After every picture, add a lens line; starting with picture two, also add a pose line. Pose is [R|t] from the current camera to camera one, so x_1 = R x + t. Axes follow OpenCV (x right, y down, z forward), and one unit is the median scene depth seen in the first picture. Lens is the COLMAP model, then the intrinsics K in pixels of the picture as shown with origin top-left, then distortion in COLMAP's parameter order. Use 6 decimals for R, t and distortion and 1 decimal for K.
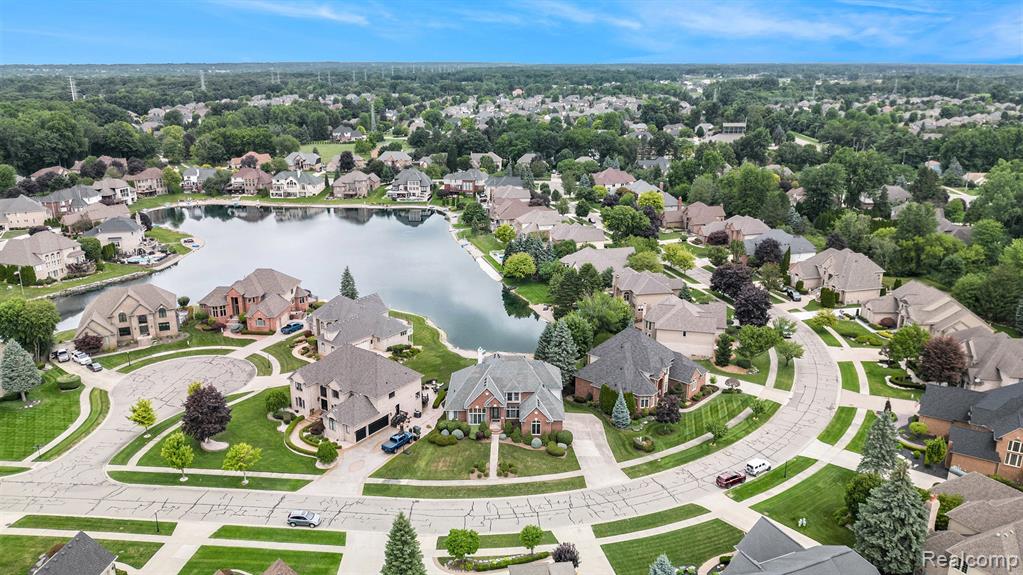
lens RADIAL K [[705.2, 0, 507.9], [0, 705.2, 282.6], [0, 0, 1]] dist [0.091777, -0.097589]
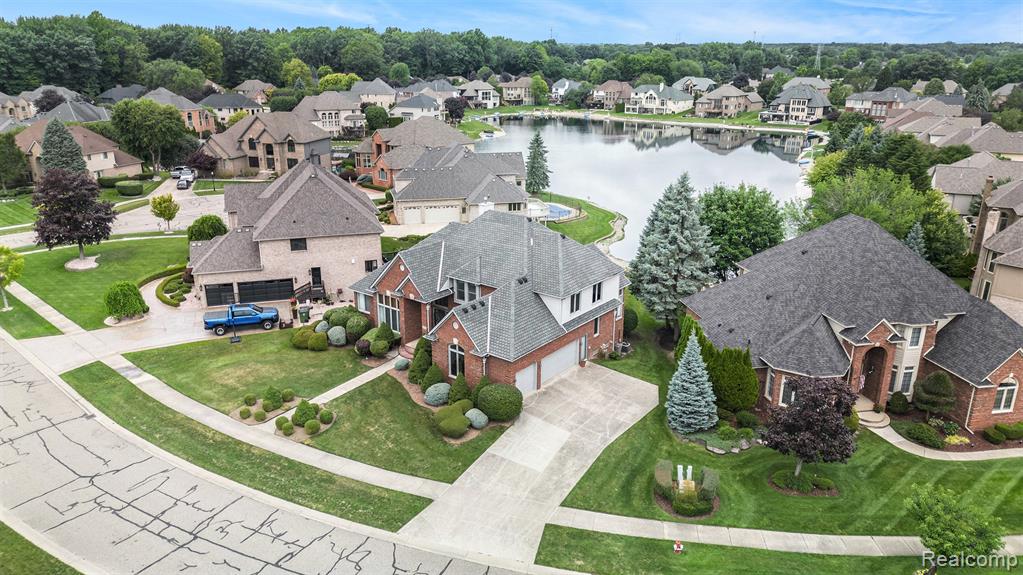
lens RADIAL K [[705.2, 0, 507.9], [0, 705.2, 282.6], [0, 0, 1]] dist [0.091777, -0.097589]
pose [[0.801966, 0.189667, -0.566460, 0.215573], [-0.169825, 0.981518, 0.088210, 0.083163], [0.572721, 0.025458, 0.819355, 0.481463]]
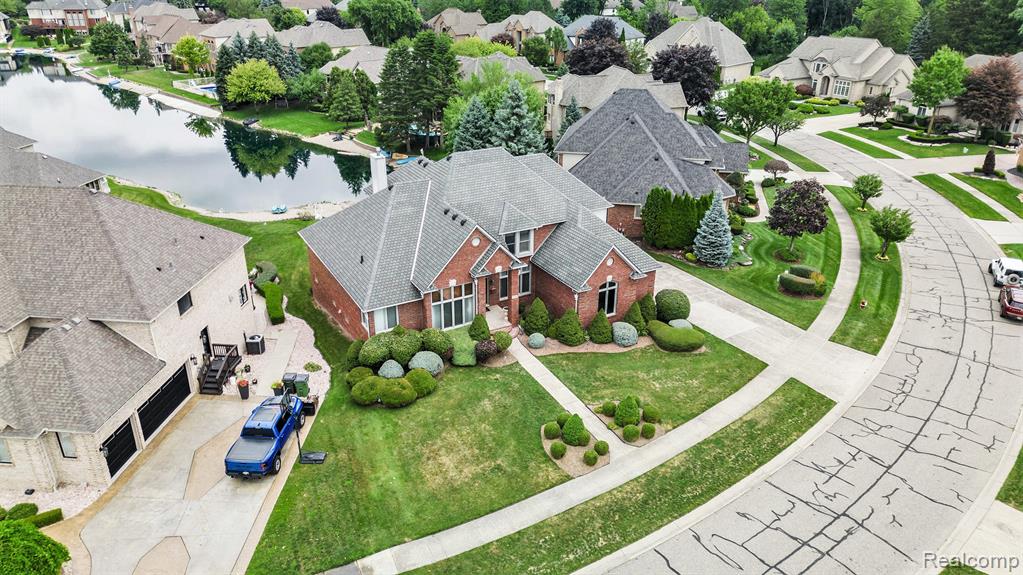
lens RADIAL K [[703.2, 0, 528.5], [0, 703.2, 287.1], [0, 0, 1]] dist [0.023925, 0.001605]
pose [[0.860155, -0.205136, 0.466961, -0.134811], [0.129566, 0.973401, 0.188951, 0.083727], [-0.493301, -0.102025, 0.863855, 0.486971]]
